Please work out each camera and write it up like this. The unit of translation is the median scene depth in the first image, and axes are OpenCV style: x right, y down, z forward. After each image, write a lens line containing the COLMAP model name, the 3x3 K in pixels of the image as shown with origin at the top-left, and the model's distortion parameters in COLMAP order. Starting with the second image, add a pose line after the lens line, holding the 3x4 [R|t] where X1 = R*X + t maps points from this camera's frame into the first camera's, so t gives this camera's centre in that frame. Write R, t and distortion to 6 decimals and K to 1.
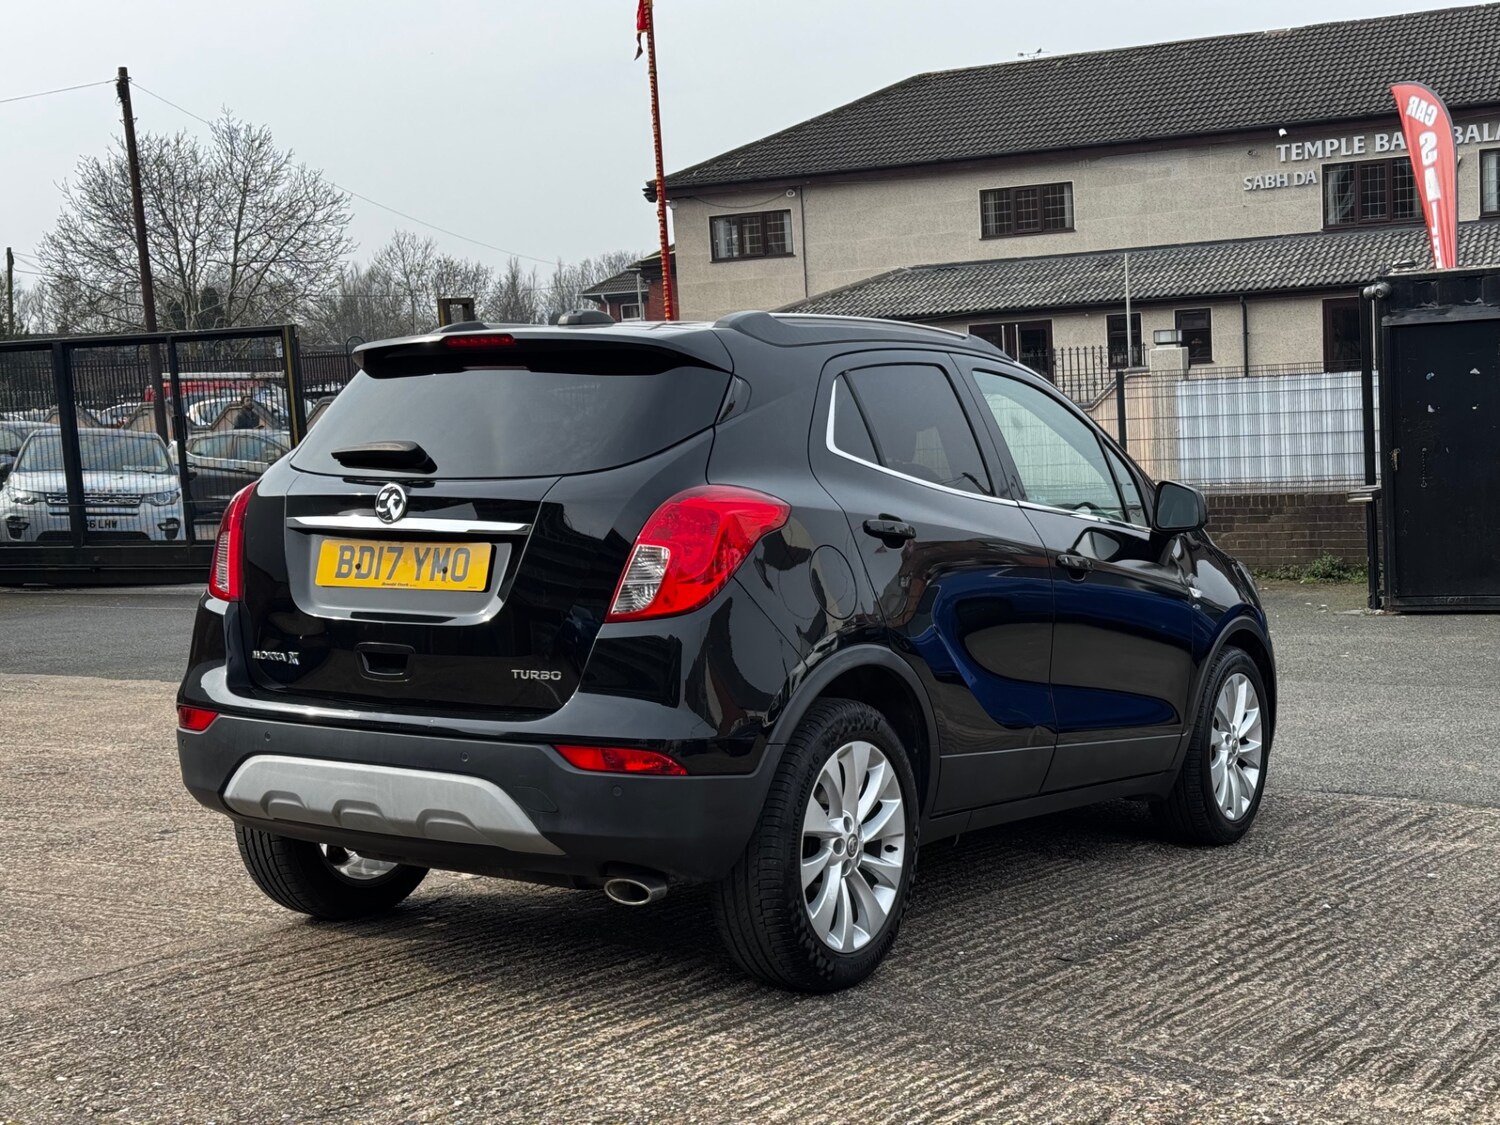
lens RADIAL K [[2061.6, 0, 754.4], [0, 2061.6, 563.0], [0, 0, 1]] dist [0.236489, -0.538740]
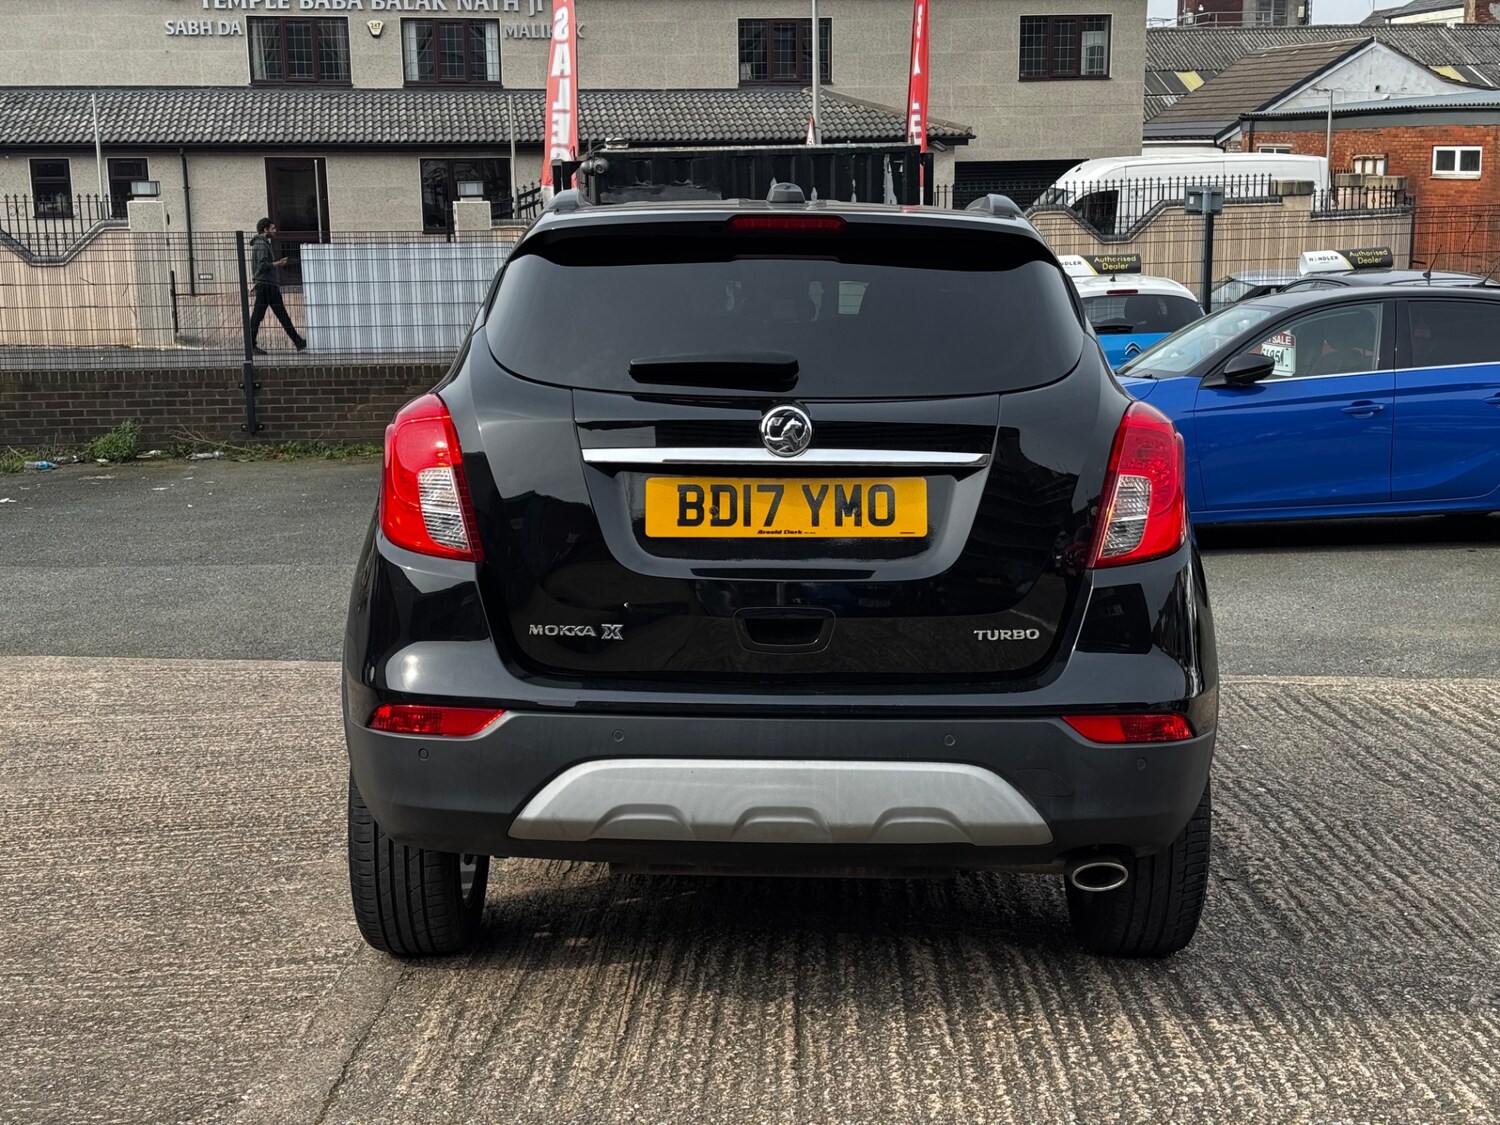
lens RADIAL K [[2061.6, 0, 754.4], [0, 2061.6, 563.0], [0, 0, 1]] dist [0.236489, -0.538740]
pose [[0.837256, -0.057463, 0.543783, -0.539969], [0.020167, 0.997031, 0.074308, -0.032558], [-0.546438, -0.051249, 0.835930, 0.302244]]
